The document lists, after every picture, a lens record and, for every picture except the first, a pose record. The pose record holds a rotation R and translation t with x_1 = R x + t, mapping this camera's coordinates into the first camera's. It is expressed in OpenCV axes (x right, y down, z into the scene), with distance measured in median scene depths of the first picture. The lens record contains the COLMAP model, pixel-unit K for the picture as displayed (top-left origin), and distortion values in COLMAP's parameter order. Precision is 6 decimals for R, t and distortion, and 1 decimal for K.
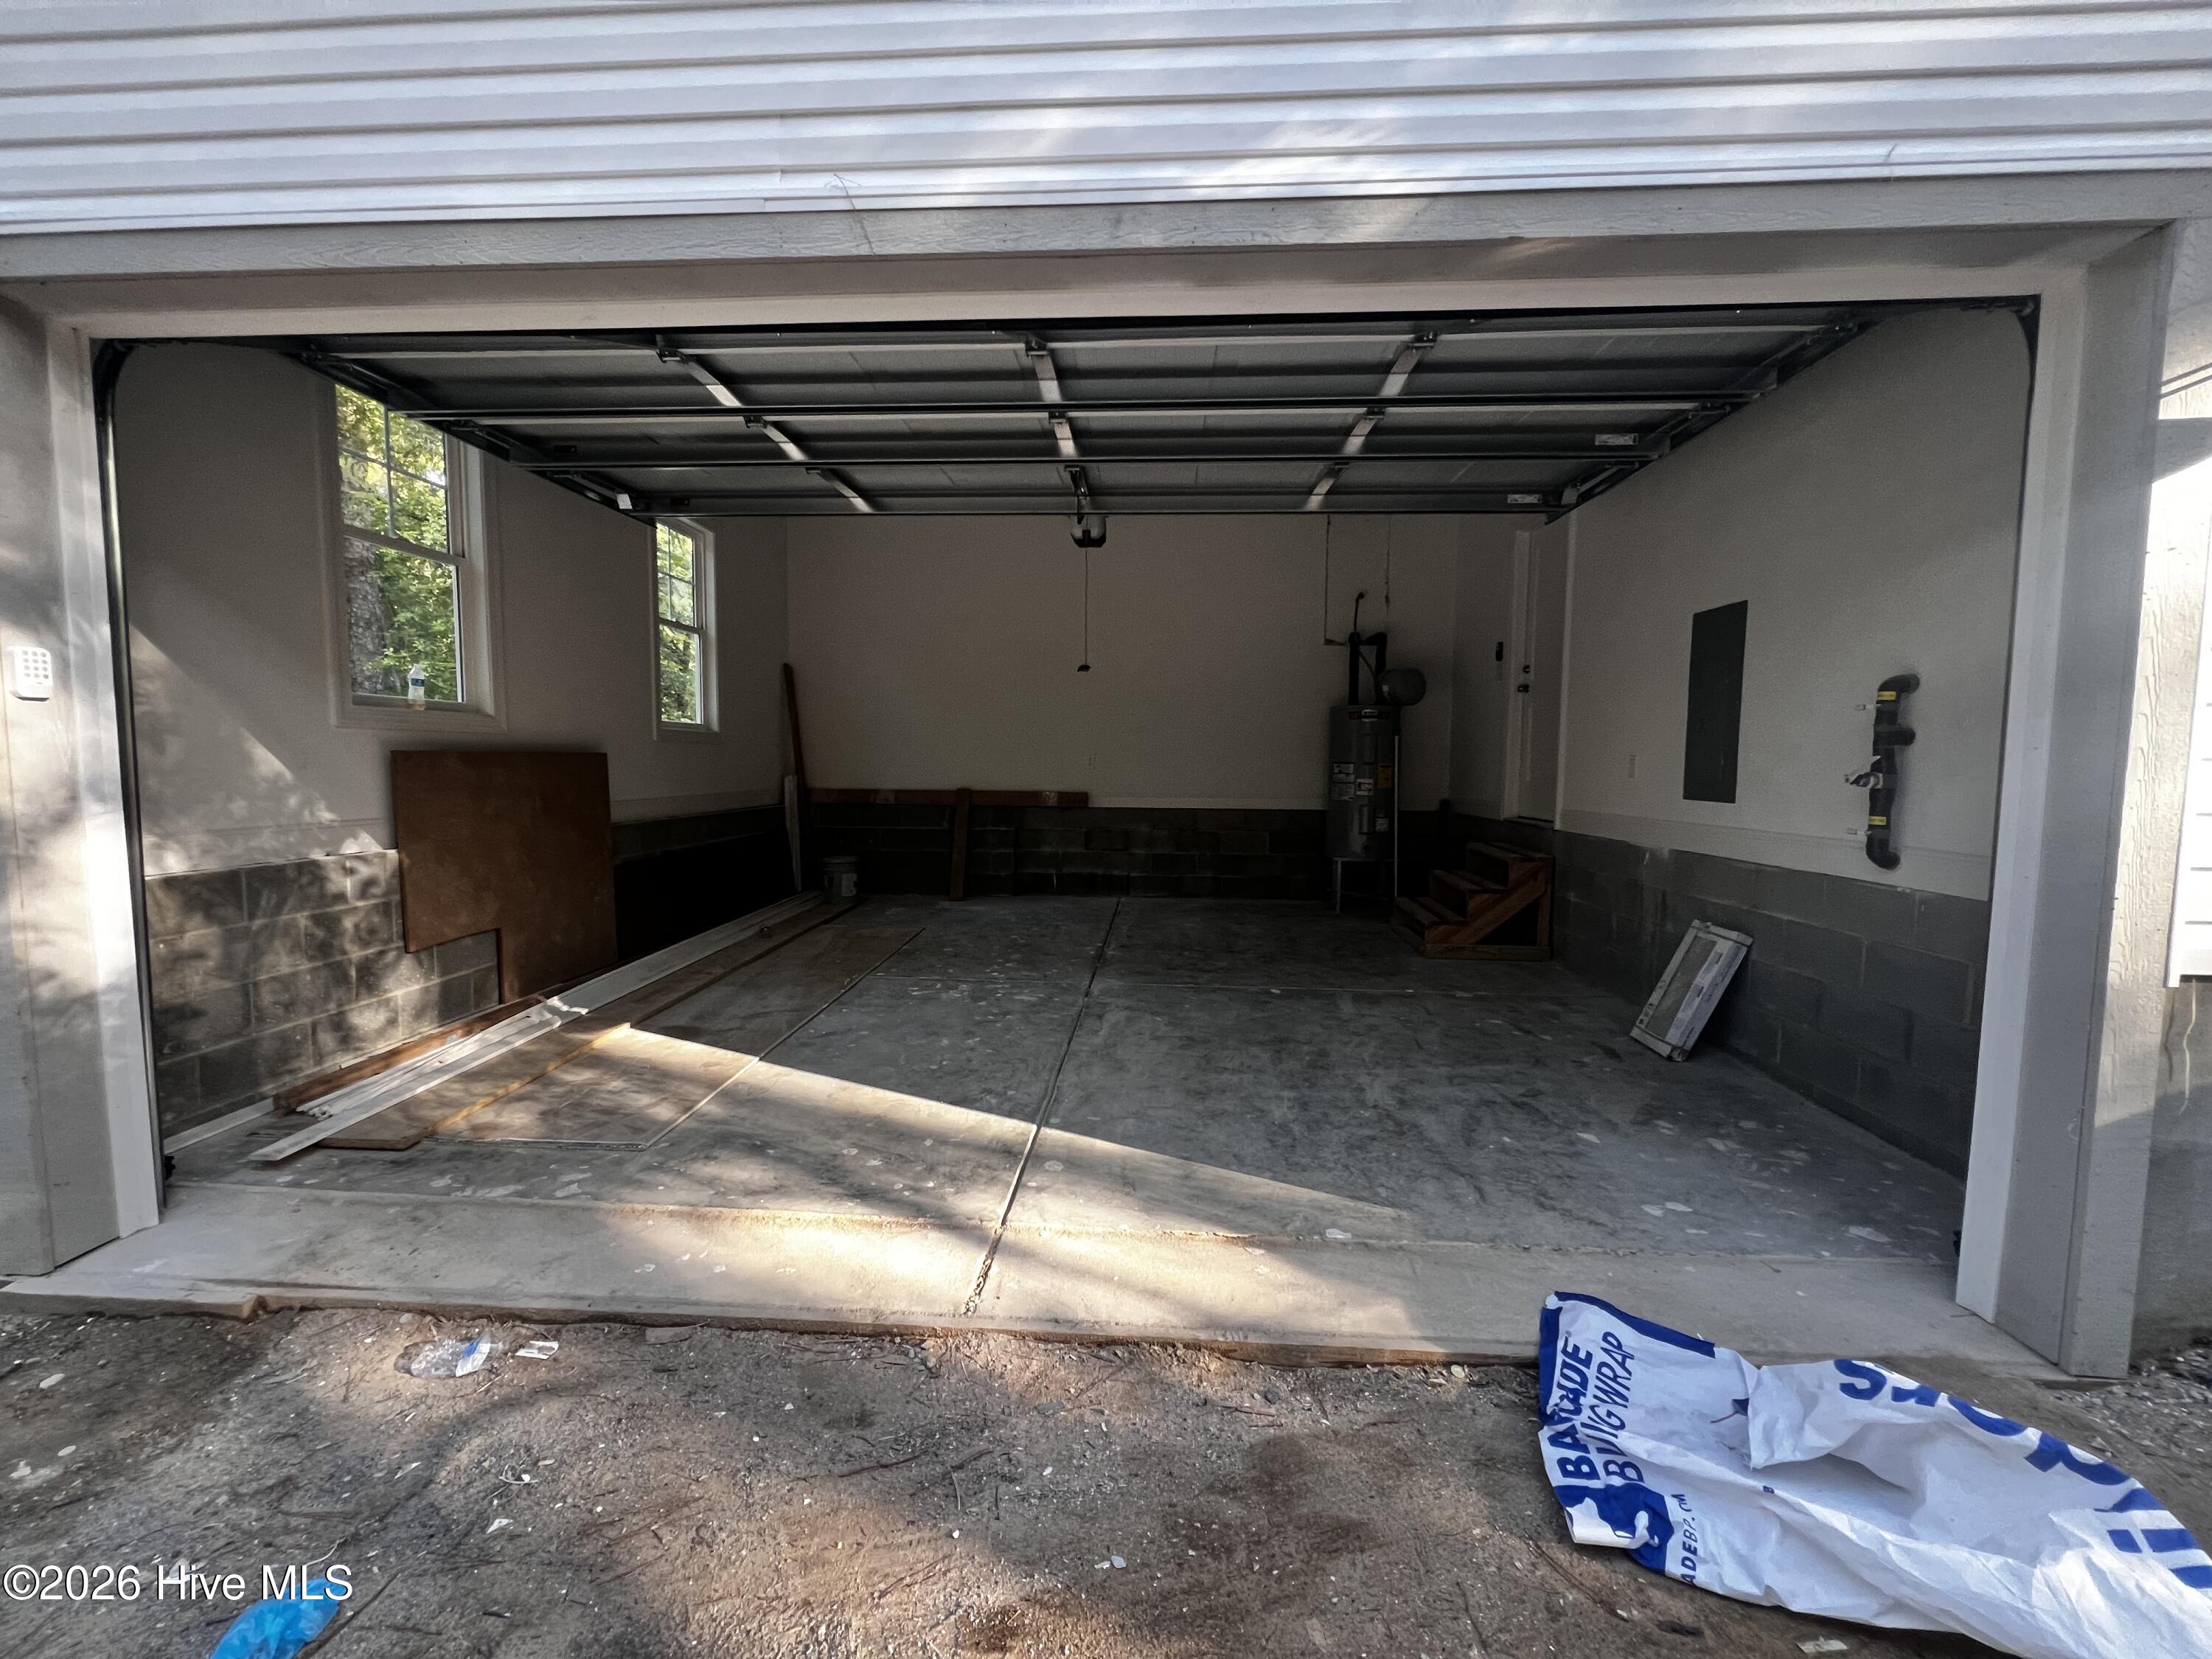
lens RADIAL K [[882.3, 0, 1096.3], [0, 882.3, 825.3], [0, 0, 1]] dist [-0.000725, -0.000044]
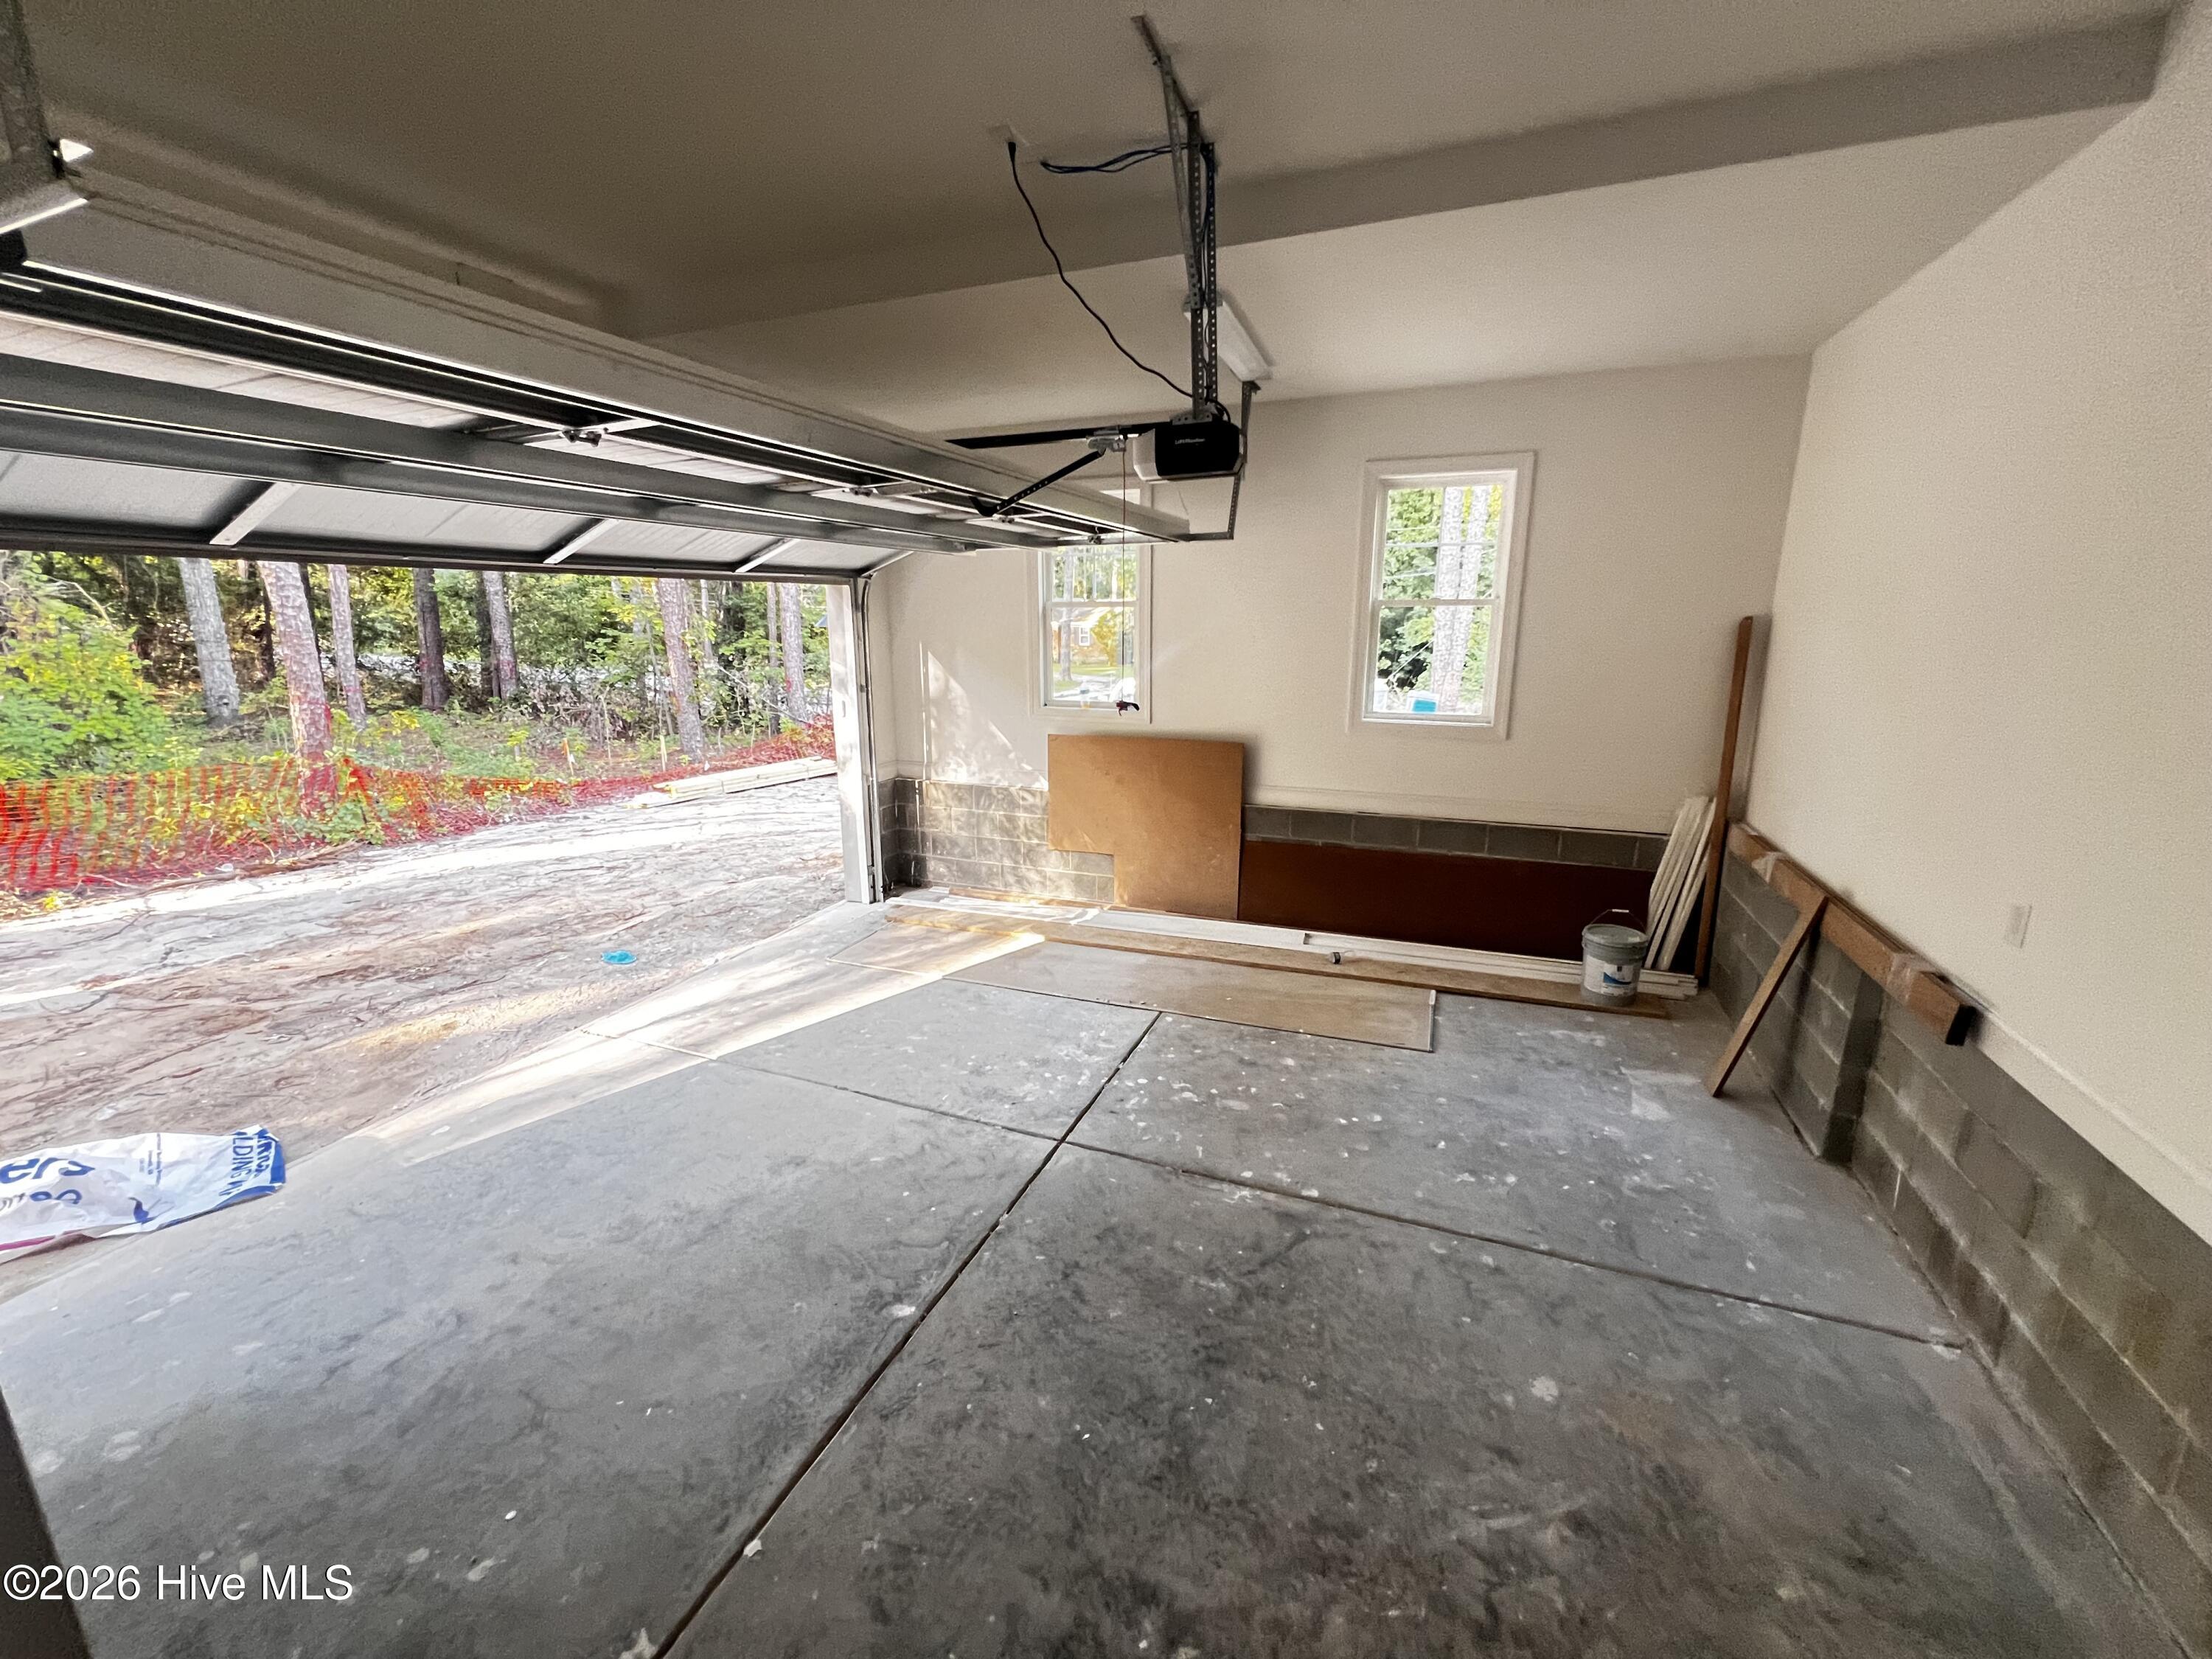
lens RADIAL K [[887.9, 0, 1099.4], [0, 887.9, 821.1], [0, 0, 1]] dist [-0.001129, 0.000652]
pose [[-0.311455, 0.208147, -0.927184, 0.893994], [-0.068599, 0.968245, 0.240409, -0.375798], [0.947781, 0.138480, -0.287286, 1.767387]]
